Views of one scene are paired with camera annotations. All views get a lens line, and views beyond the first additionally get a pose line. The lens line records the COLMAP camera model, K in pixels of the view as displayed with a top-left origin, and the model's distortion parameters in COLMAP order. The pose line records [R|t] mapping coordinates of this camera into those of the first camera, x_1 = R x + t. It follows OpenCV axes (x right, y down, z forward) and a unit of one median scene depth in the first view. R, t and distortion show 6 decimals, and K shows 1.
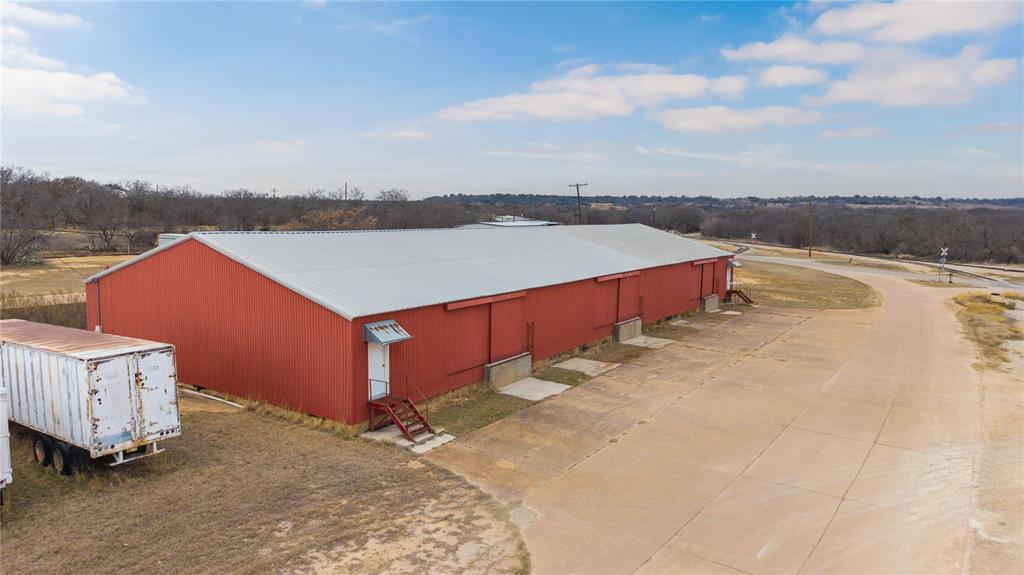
lens RADIAL K [[694.4, 0, 513.5], [0, 694.4, 285.4], [0, 0, 1]] dist [0.035566, -0.009936]
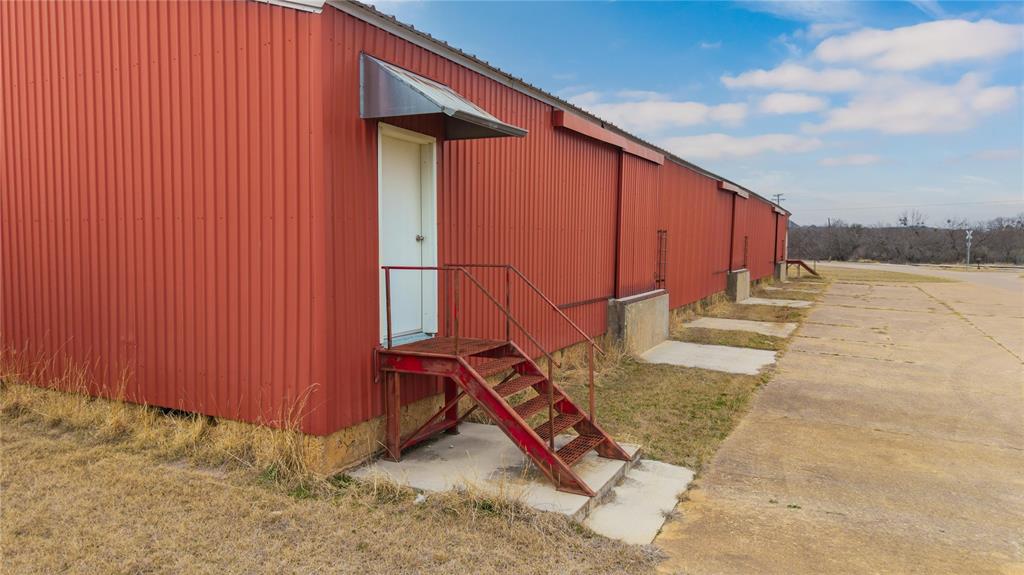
lens RADIAL K [[694.4, 0, 509.9], [0, 694.4, 289.3], [0, 0, 1]] dist [0.035566, -0.009936]
pose [[0.993755, -0.010972, 0.111042, -0.188123], [0.015087, 0.999228, -0.036286, 0.154060], [-0.110558, 0.037734, 0.993153, 0.722884]]
